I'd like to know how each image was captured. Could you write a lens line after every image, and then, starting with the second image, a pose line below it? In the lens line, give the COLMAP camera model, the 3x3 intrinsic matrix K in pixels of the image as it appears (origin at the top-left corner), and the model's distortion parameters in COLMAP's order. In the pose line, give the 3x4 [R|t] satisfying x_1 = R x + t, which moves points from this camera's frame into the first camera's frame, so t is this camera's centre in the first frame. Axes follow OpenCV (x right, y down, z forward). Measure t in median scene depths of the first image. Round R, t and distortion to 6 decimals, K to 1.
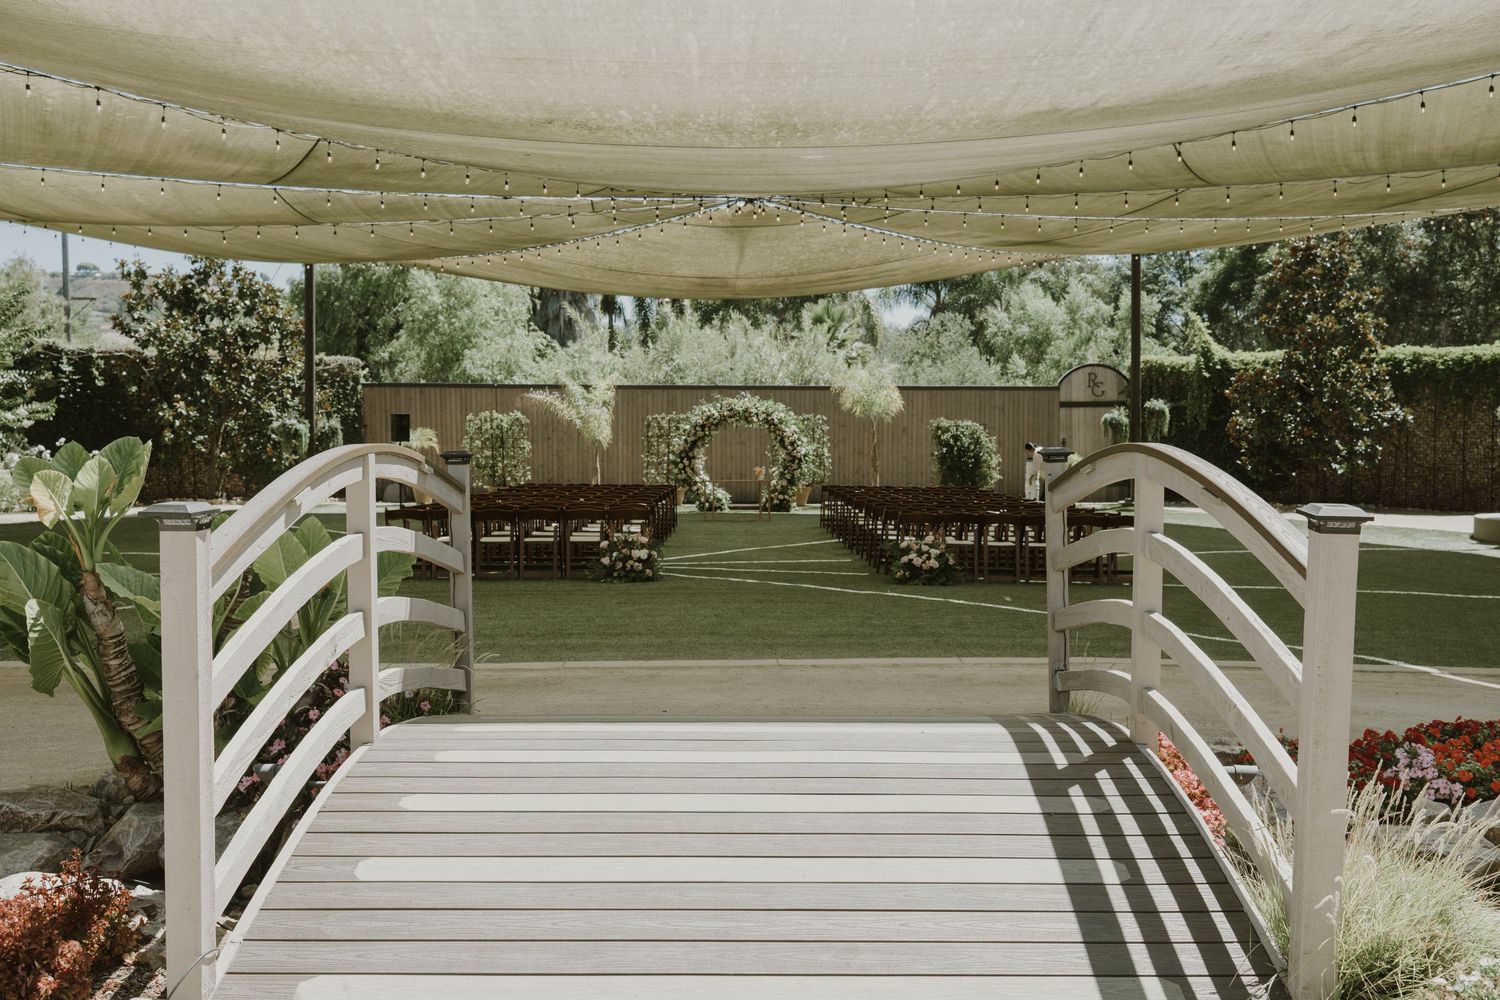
lens RADIAL K [[1619.5, 0, 753.0], [0, 1619.5, 502.0], [0, 0, 1]] dist [0.043933, 0.000000]
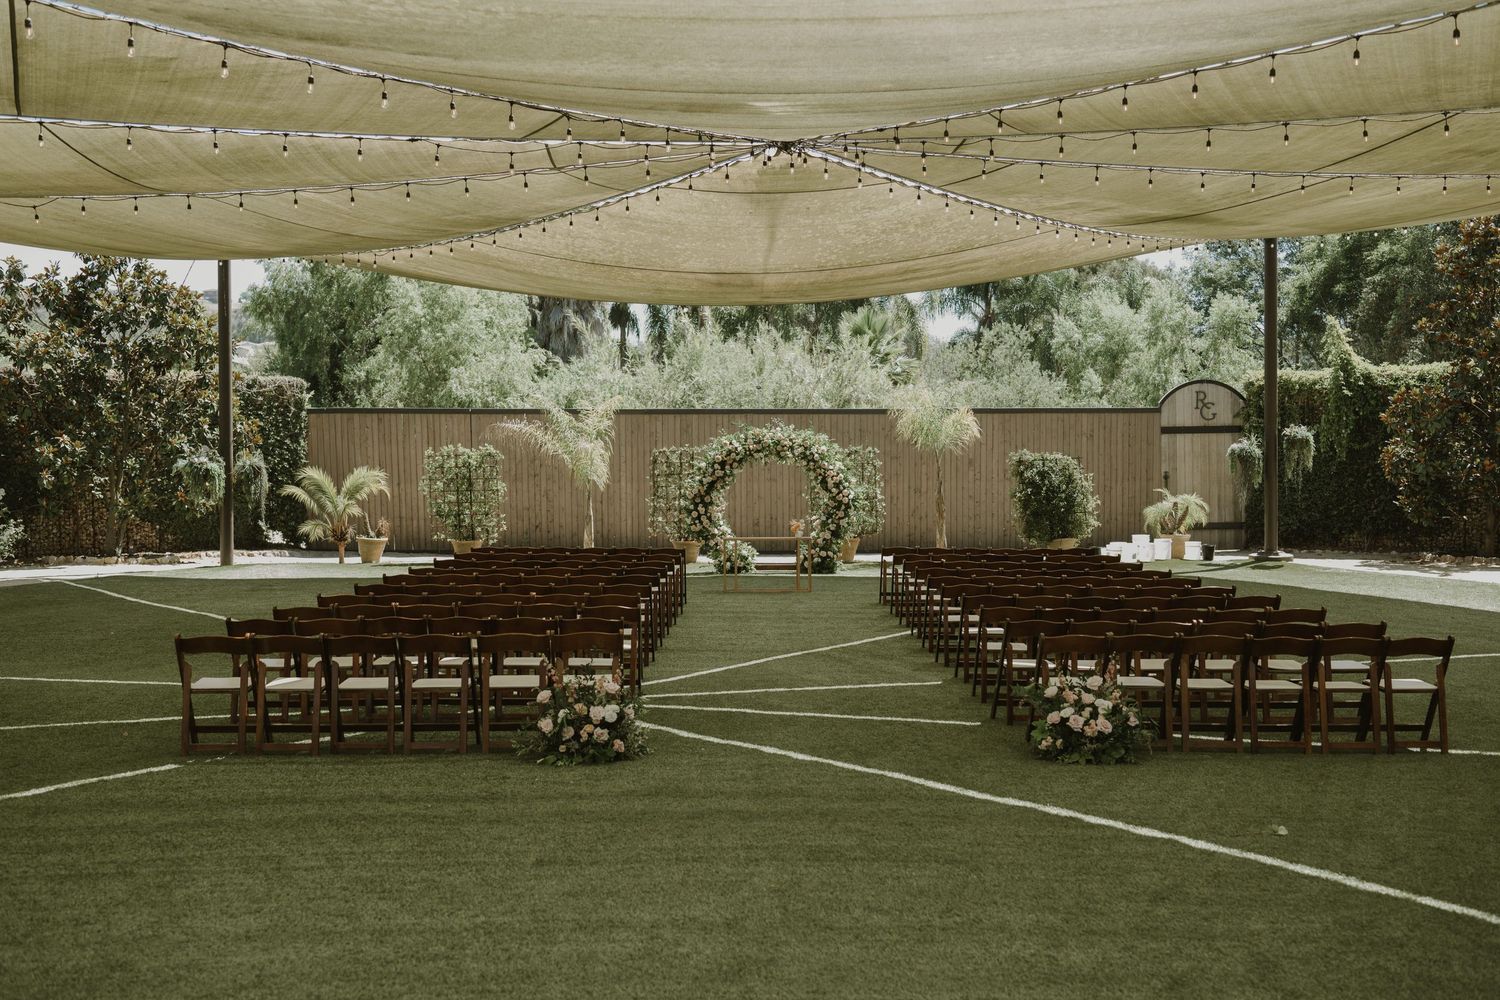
lens RADIAL K [[1619.5, 0, 762.8], [0, 1619.5, 486.7], [0, 0, 1]] dist [0.043933, 0.000000]
pose [[0.999925, -0.004970, -0.011198, -0.002670], [0.004756, 0.999806, -0.019096, -0.019257], [0.011290, 0.019042, 0.999755, 0.206011]]
